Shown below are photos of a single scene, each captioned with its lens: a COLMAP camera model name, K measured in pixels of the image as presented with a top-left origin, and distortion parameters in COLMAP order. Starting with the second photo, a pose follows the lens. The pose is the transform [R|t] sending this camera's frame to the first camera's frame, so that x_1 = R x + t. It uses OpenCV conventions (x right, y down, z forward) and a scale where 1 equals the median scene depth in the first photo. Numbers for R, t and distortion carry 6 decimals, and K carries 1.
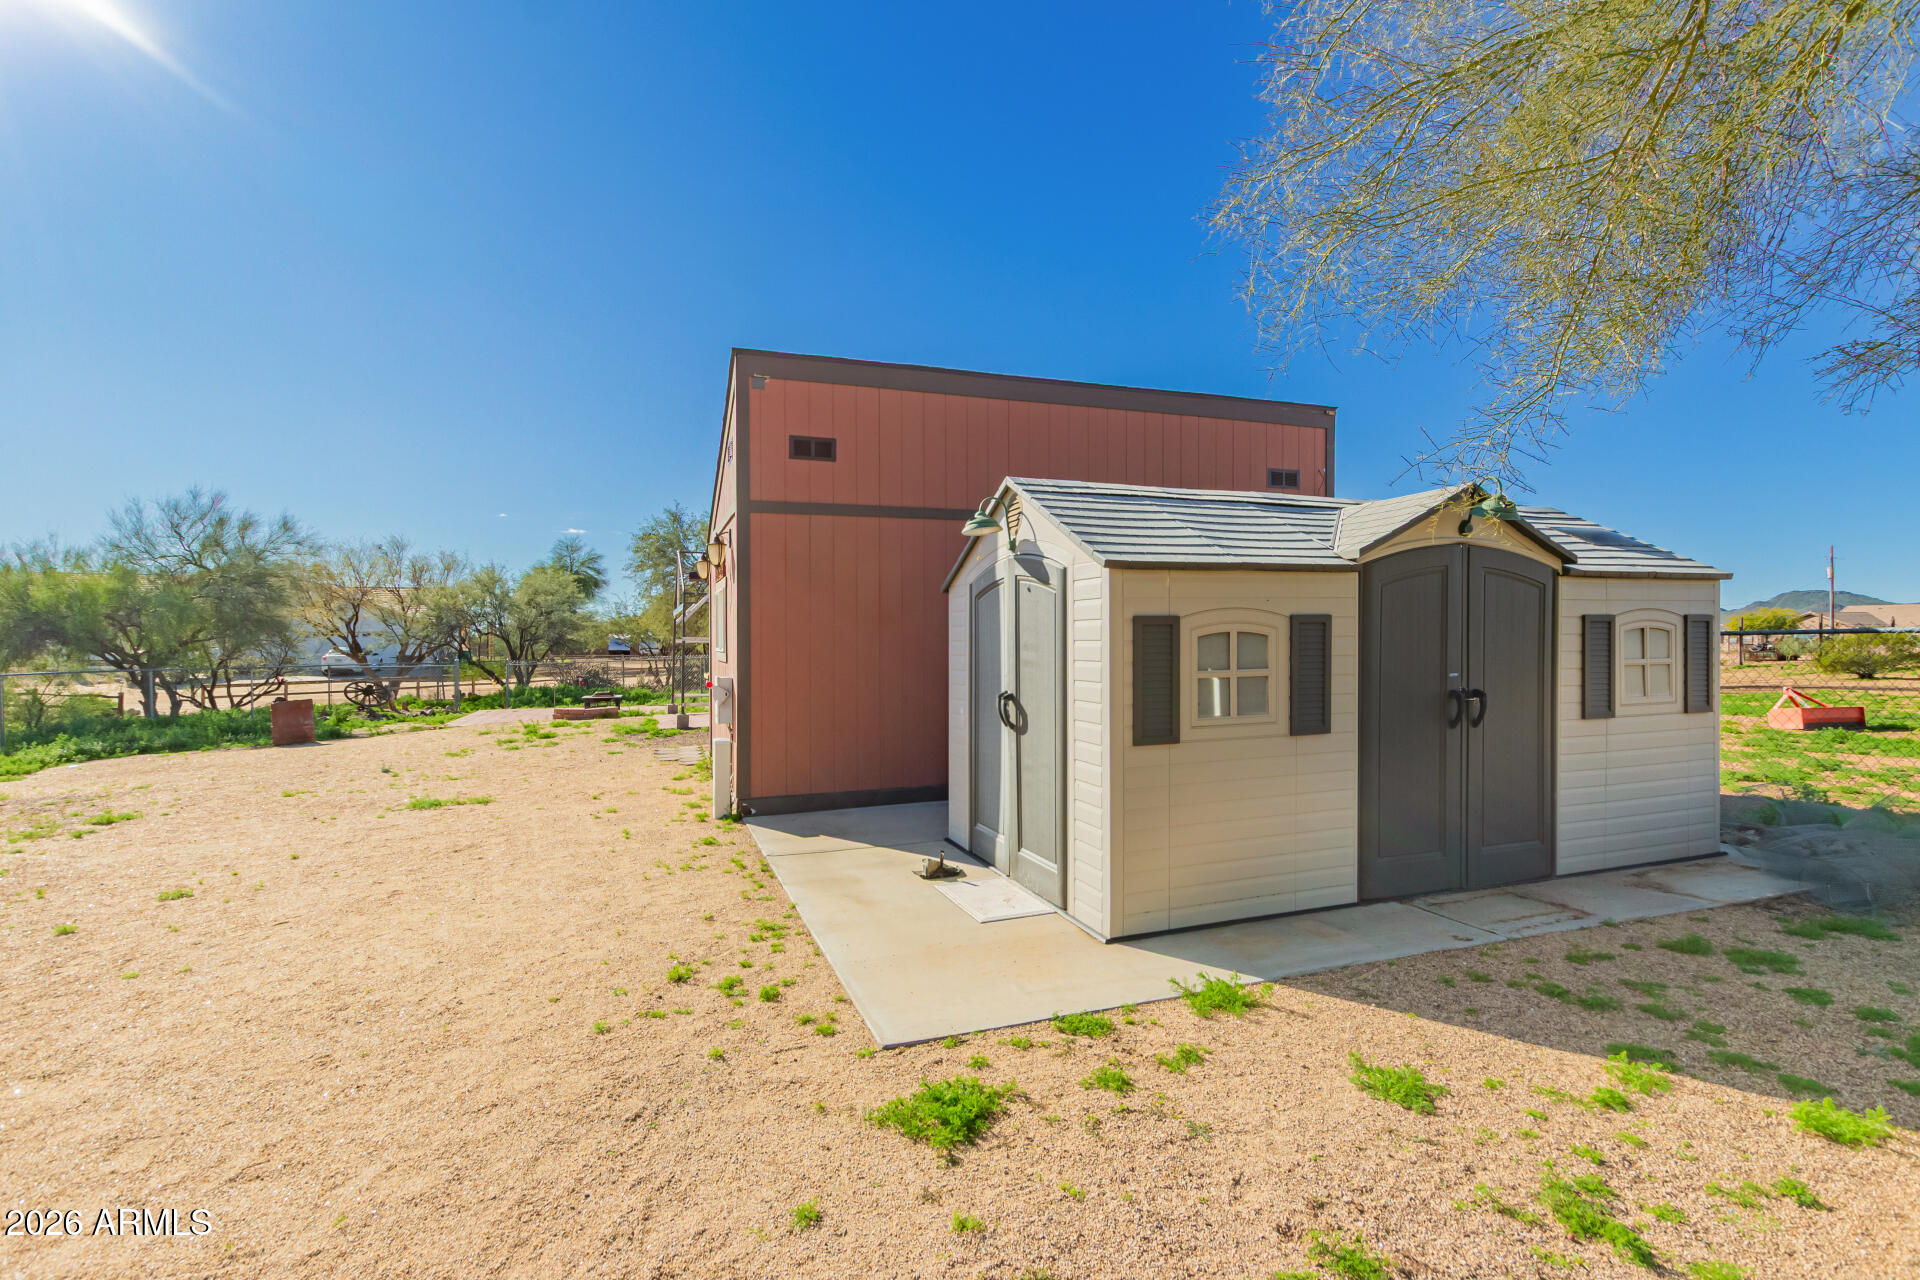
lens RADIAL K [[922.2, 0, 960.0], [0, 922.2, 640.0], [0, 0, 1]] dist [0.000537, -0.000090]
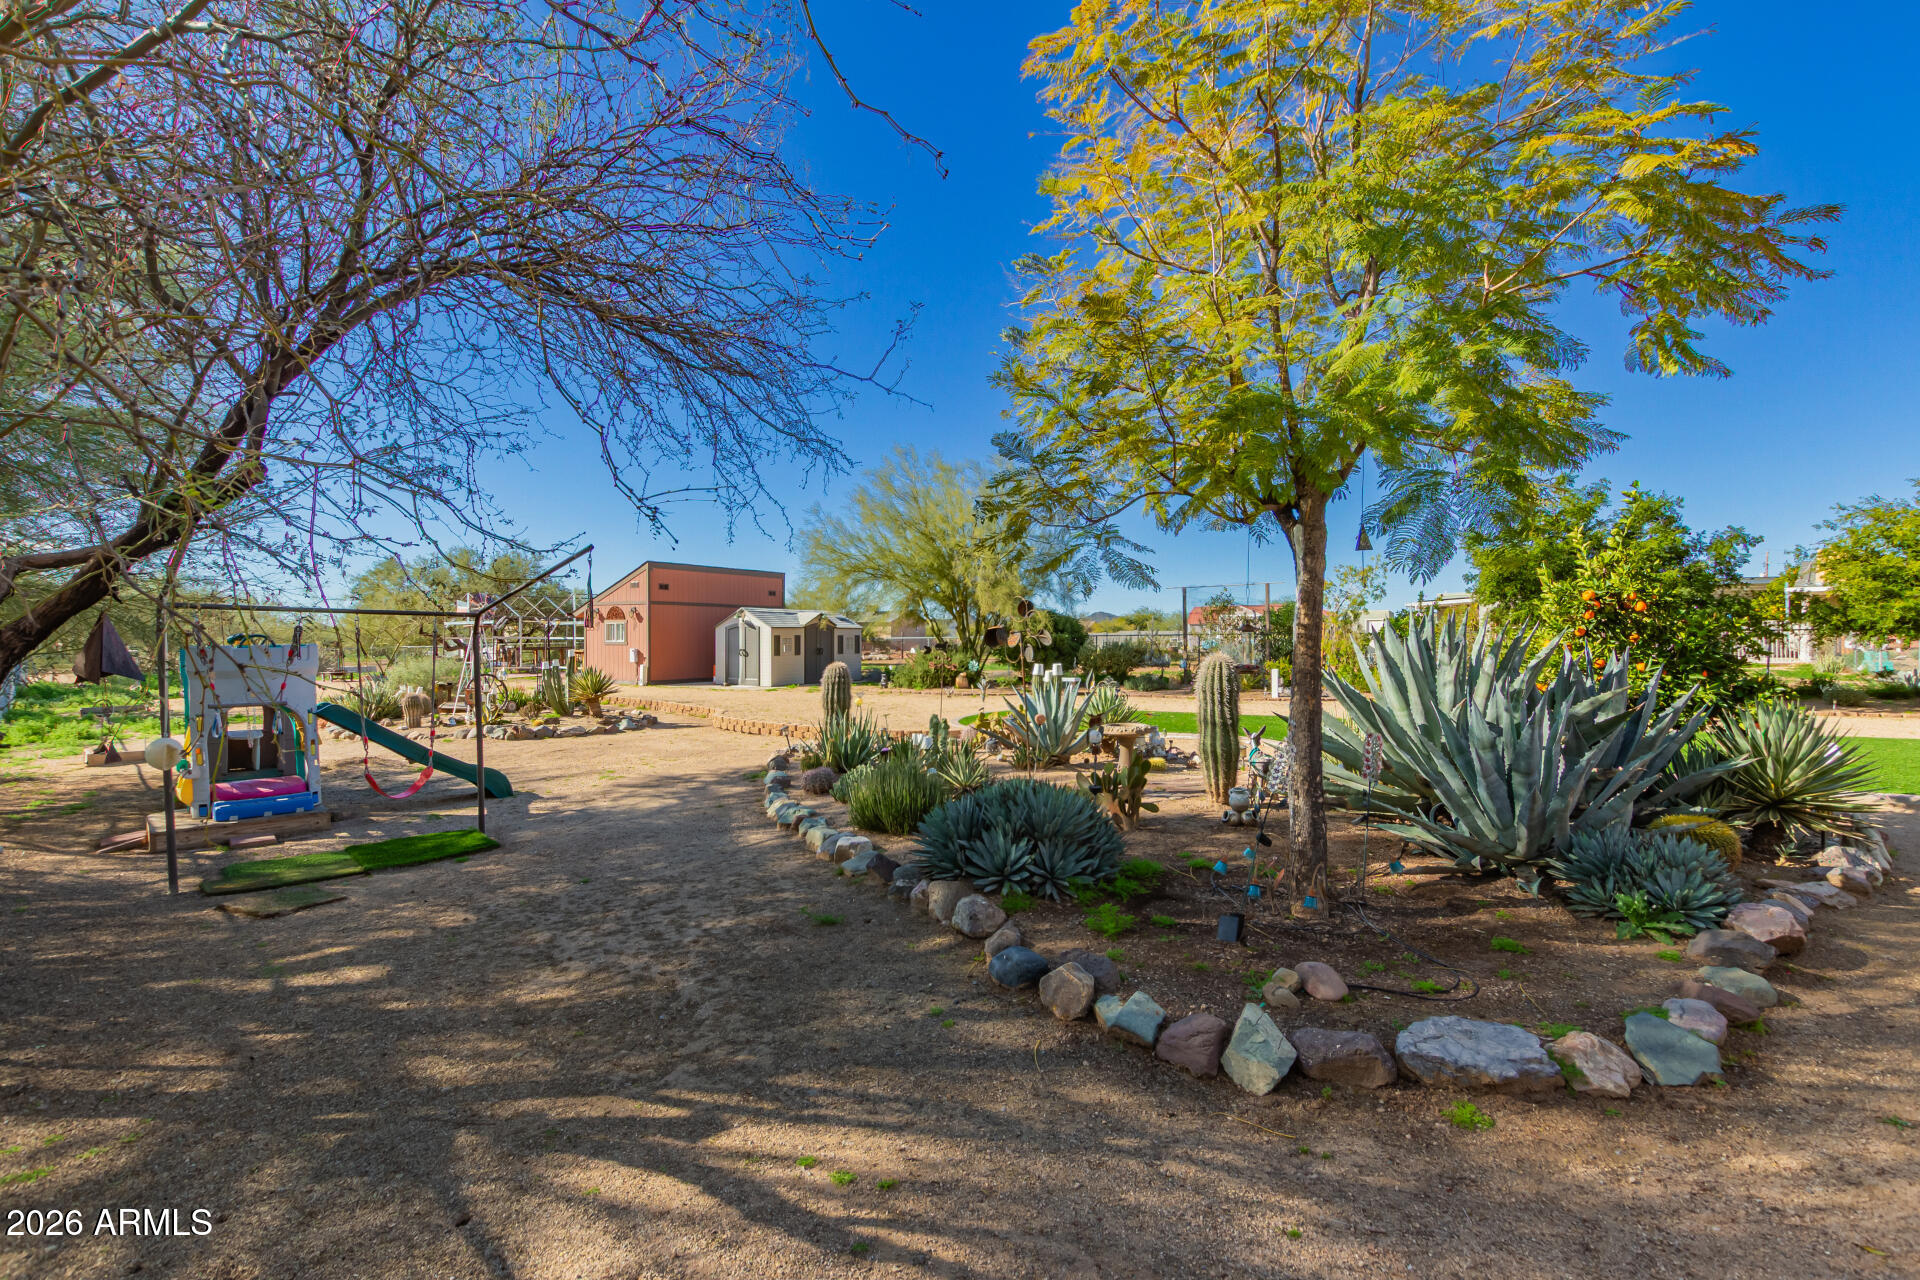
lens RADIAL K [[922.2, 0, 960.0], [0, 922.2, 640.0], [0, 0, 1]] dist [0.000537, -0.000090]
pose [[0.786776, 0.008627, 0.617178, -2.368295], [-0.005927, 0.999962, -0.006421, 0.034973], [-0.617210, 0.001394, 0.786797, -4.160847]]
